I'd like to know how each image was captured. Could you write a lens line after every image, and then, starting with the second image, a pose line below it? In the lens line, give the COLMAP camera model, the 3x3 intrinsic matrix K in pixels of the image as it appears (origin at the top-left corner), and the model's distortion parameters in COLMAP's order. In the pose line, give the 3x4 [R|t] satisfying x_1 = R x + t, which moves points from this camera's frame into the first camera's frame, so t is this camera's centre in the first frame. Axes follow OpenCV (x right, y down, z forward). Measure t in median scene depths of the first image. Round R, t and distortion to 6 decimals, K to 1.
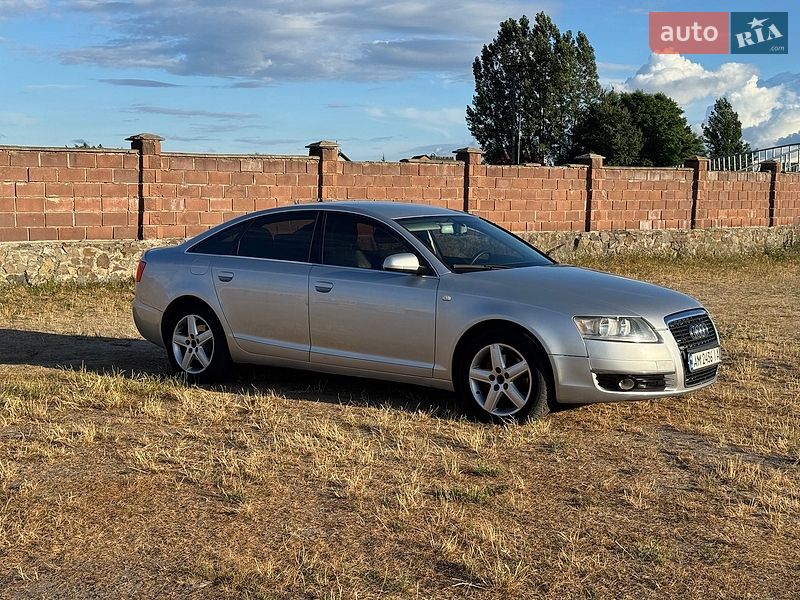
lens RADIAL K [[1114.2, 0, 400.0], [0, 1114.2, 300.0], [0, 0, 1]] dist [0.181915, -0.346726]
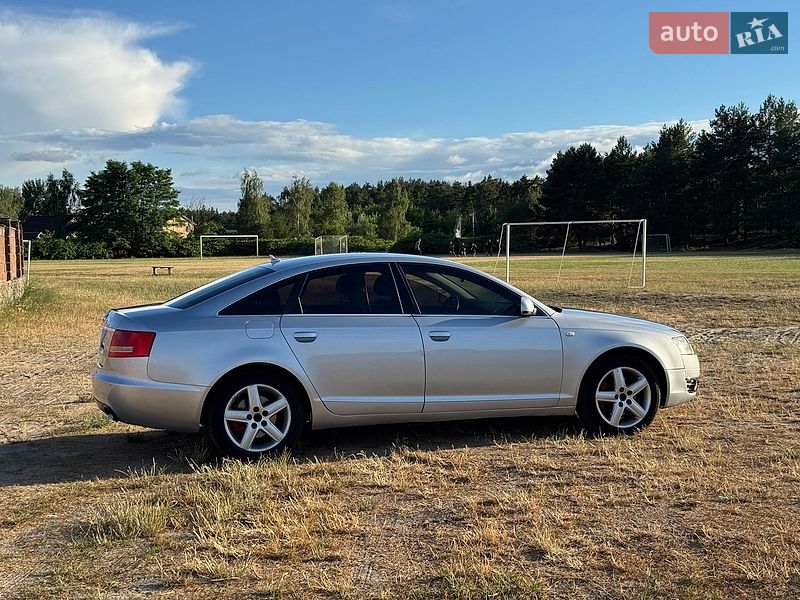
lens RADIAL K [[1114.2, 0, 400.0], [0, 1114.2, 300.0], [0, 0, 1]] dist [0.181915, -0.346726]
pose [[0.597017, -0.050758, 0.800621, -0.813953], [0.089706, 0.995961, -0.003751, -0.039439], [-0.797197, 0.074061, 0.599159, 0.377886]]
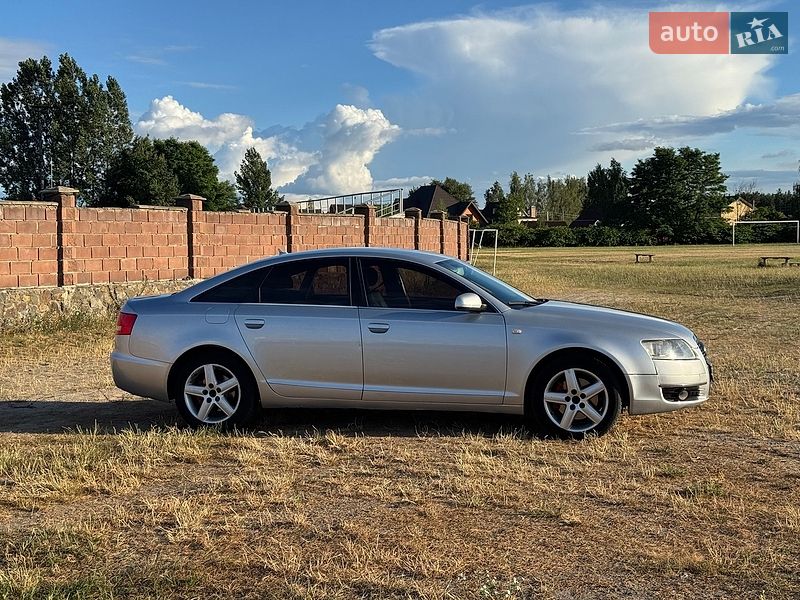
lens RADIAL K [[1114.2, 0, 400.0], [0, 1114.2, 300.0], [0, 0, 1]] dist [0.181915, -0.346726]
pose [[0.908827, -0.037193, 0.415512, -0.442162], [0.053685, 0.998163, -0.028077, -0.006687], [-0.413704, 0.047824, 0.909154, 0.024021]]
